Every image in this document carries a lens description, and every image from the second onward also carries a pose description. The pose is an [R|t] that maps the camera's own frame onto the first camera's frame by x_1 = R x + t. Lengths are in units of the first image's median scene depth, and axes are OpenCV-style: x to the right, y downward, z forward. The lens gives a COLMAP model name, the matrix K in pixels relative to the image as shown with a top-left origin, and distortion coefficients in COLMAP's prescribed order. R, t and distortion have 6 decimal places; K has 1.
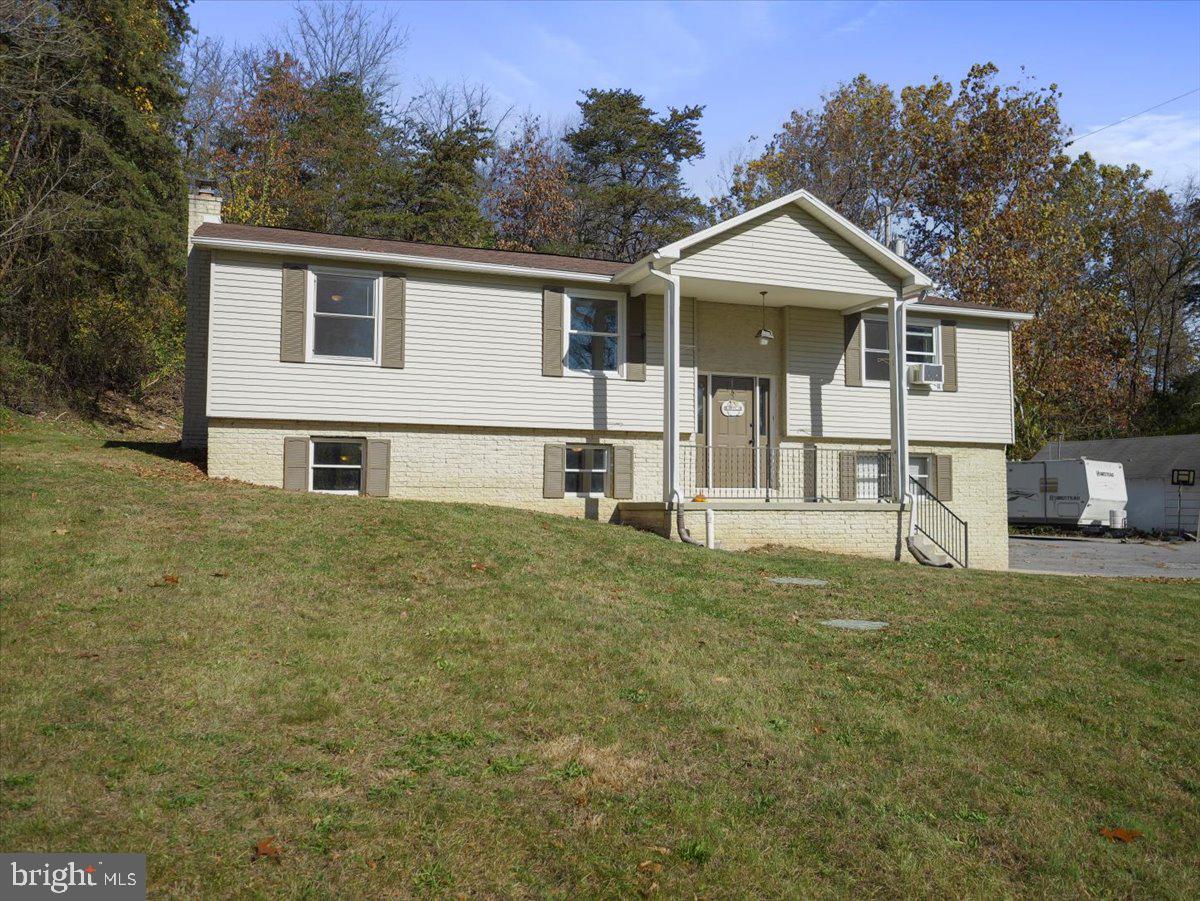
lens RADIAL K [[982.6, 0, 600.0], [0, 982.6, 448.9], [0, 0, 1]] dist [0.004001, -0.003093]
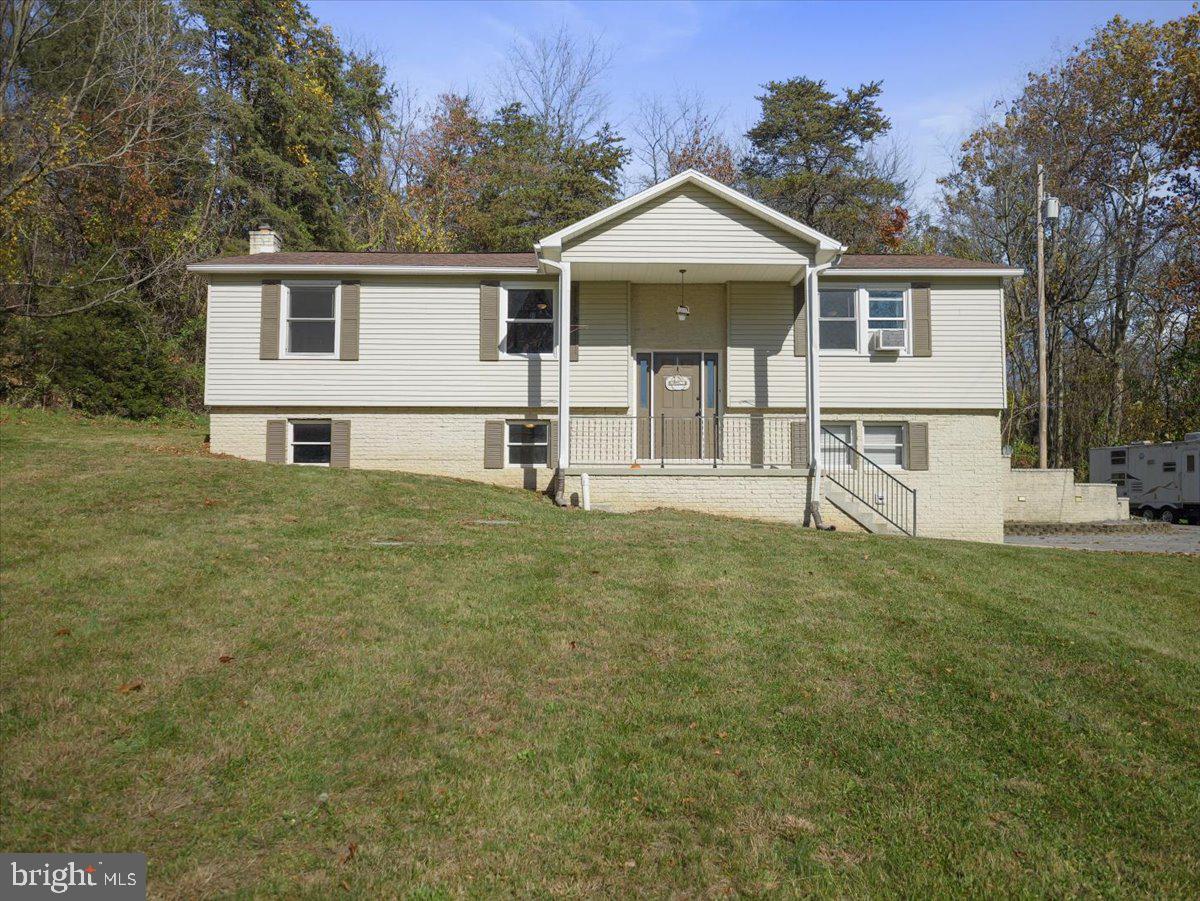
lens RADIAL K [[982.6, 0, 602.5], [0, 982.6, 452.9], [0, 0, 1]] dist [0.004001, -0.003093]
pose [[0.937514, -0.020955, -0.347317, 0.450256], [0.020846, 0.999774, -0.004053, 0.038329], [0.347323, -0.003441, 0.937739, -0.015399]]
